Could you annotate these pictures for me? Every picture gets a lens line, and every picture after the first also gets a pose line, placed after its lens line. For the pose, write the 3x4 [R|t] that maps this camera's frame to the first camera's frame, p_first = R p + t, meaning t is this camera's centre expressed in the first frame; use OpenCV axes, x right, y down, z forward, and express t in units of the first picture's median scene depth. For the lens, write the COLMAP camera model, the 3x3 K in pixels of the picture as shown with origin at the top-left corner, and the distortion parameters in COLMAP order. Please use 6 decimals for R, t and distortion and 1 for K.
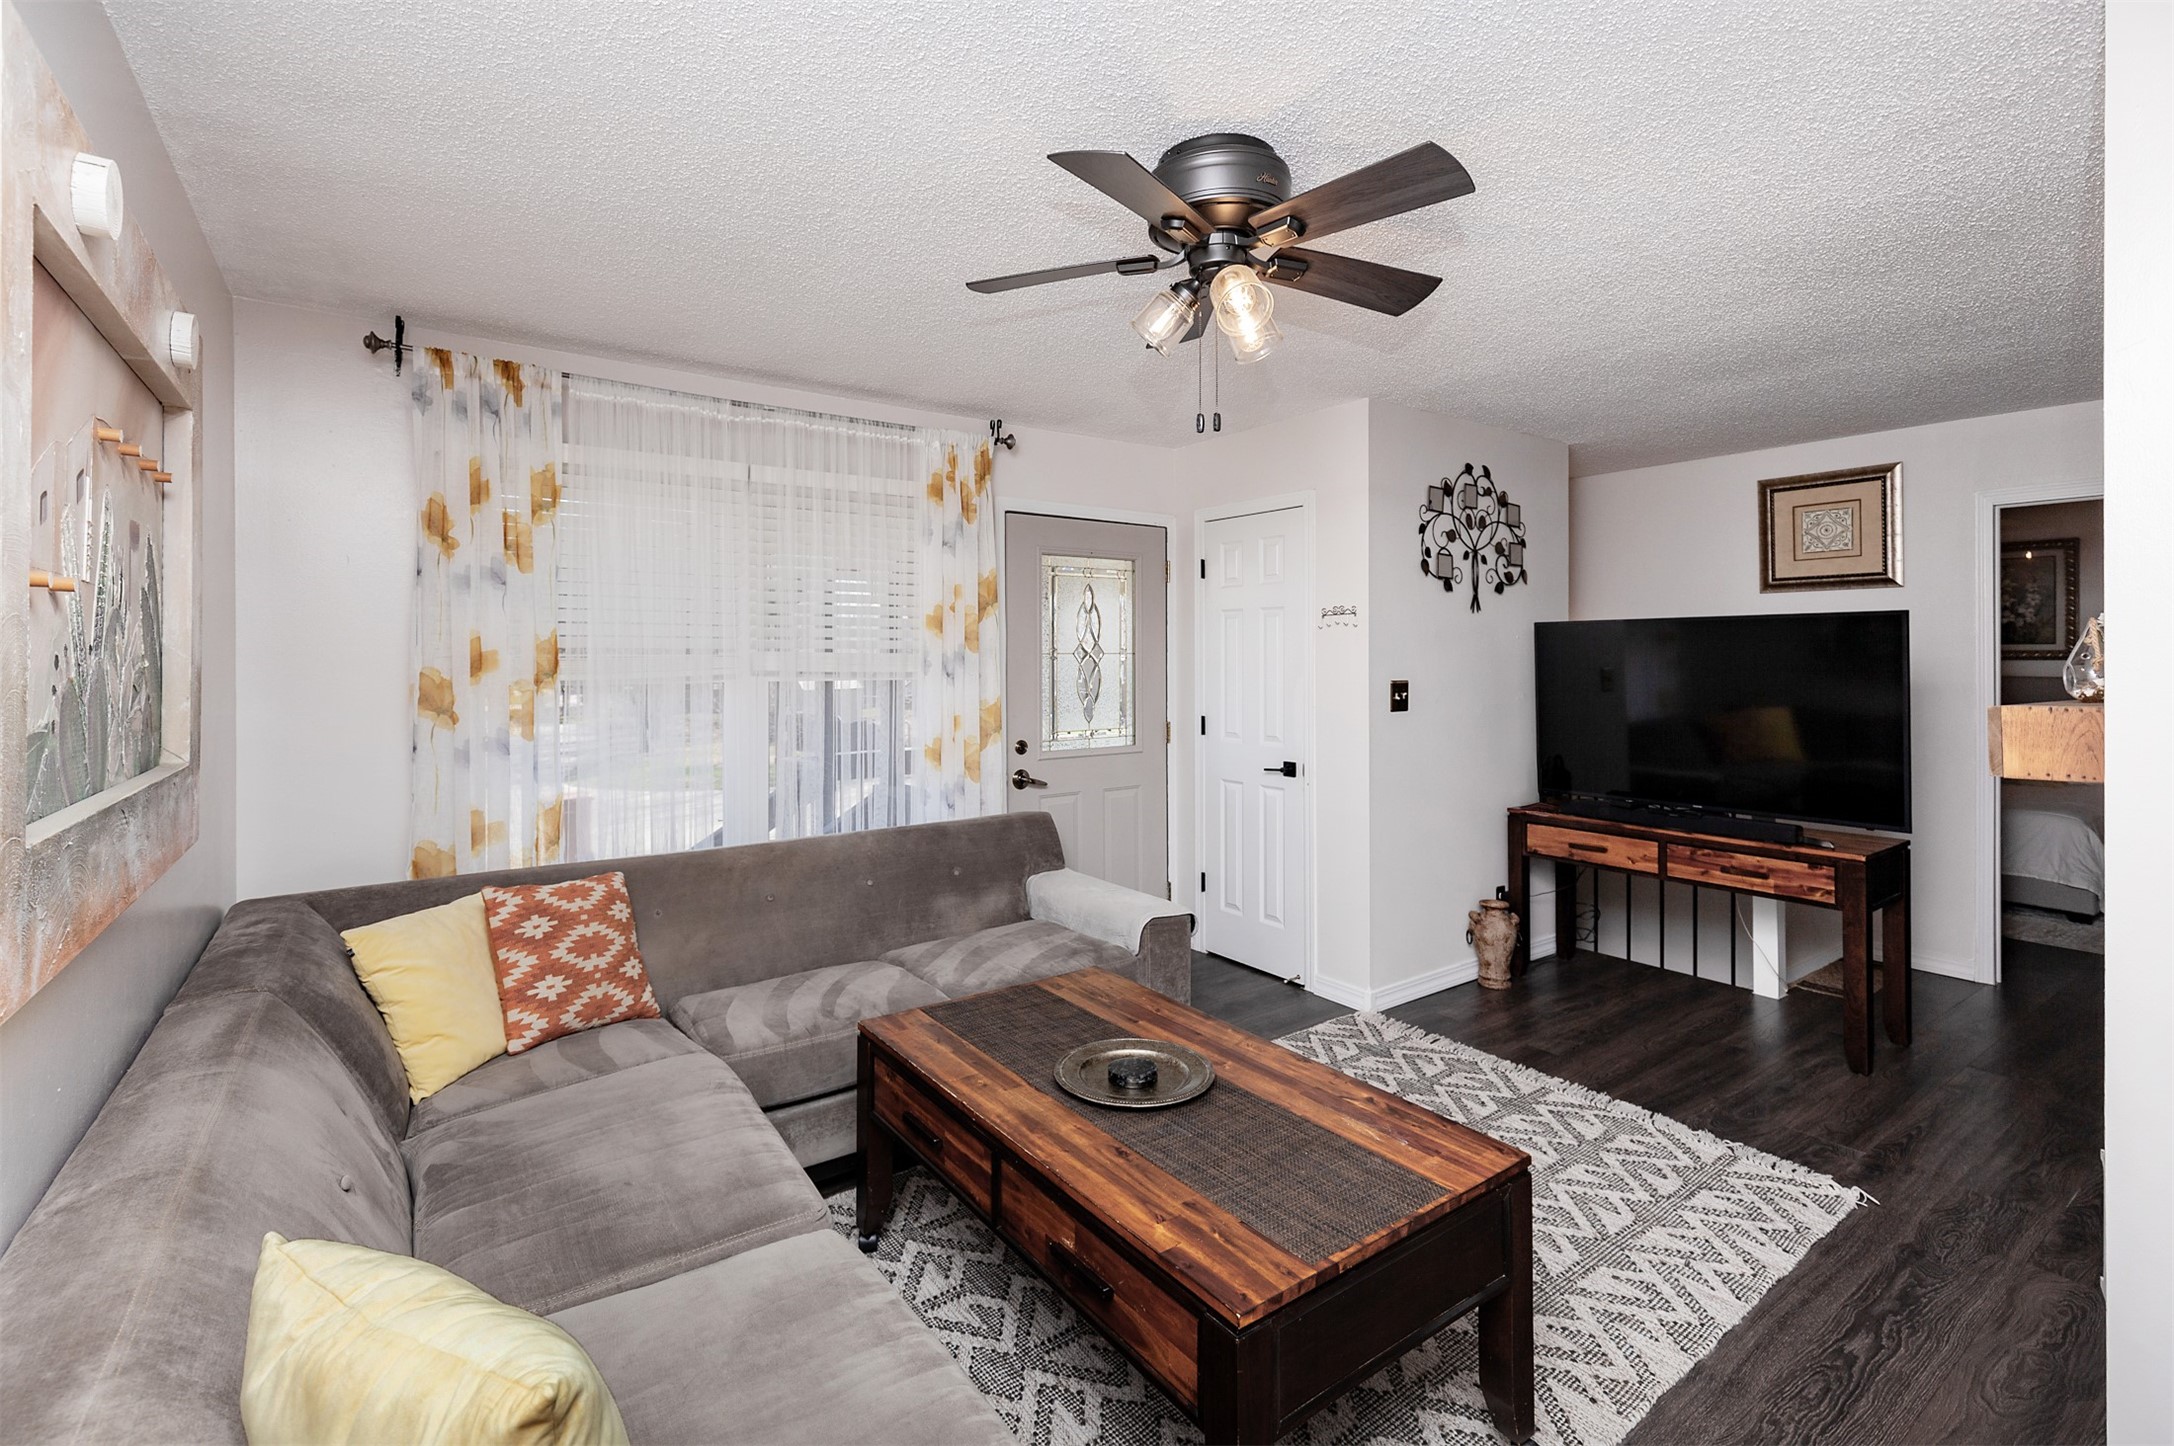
lens RADIAL K [[970.0, 0, 1088.0], [0, 970.0, 658.7], [0, 0, 1]] dist [0.032857, 0.000054]
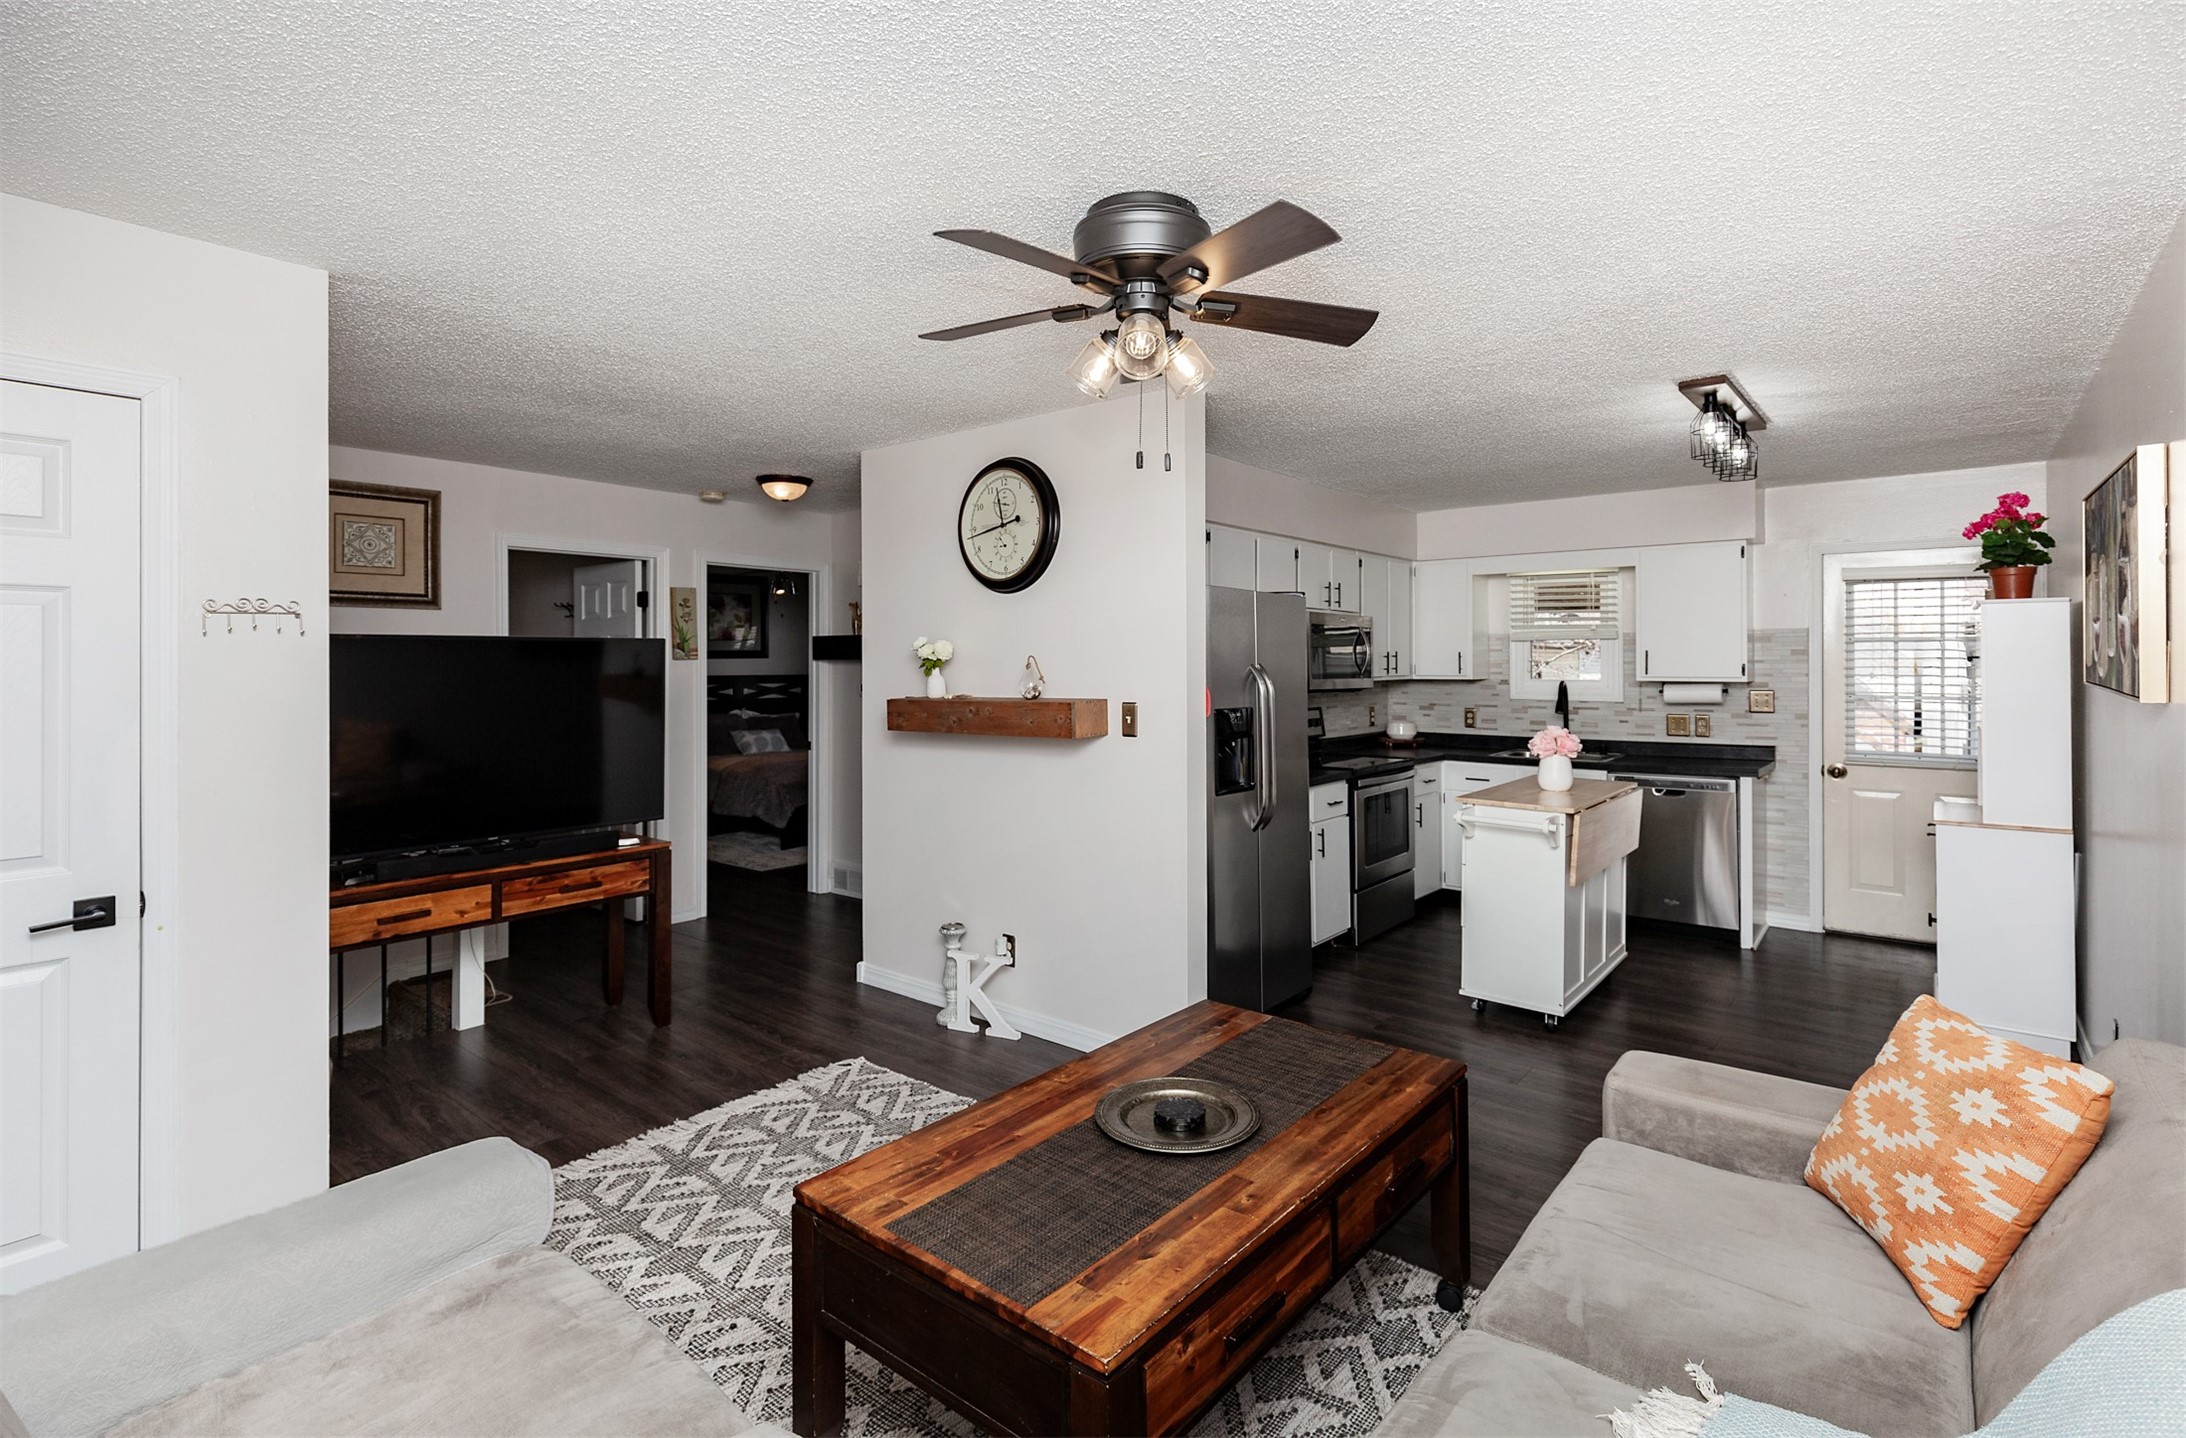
lens RADIAL K [[1022.1, 0, 1100.0], [0, 1022.1, 663.1], [0, 0, 1]] dist [0.018145, -0.000156]
pose [[-0.247069, 0.002420, 0.968995, -0.661762], [0.004273, 0.999990, -0.001408, -0.018466], [-0.968988, 0.003793, -0.247077, 0.947362]]
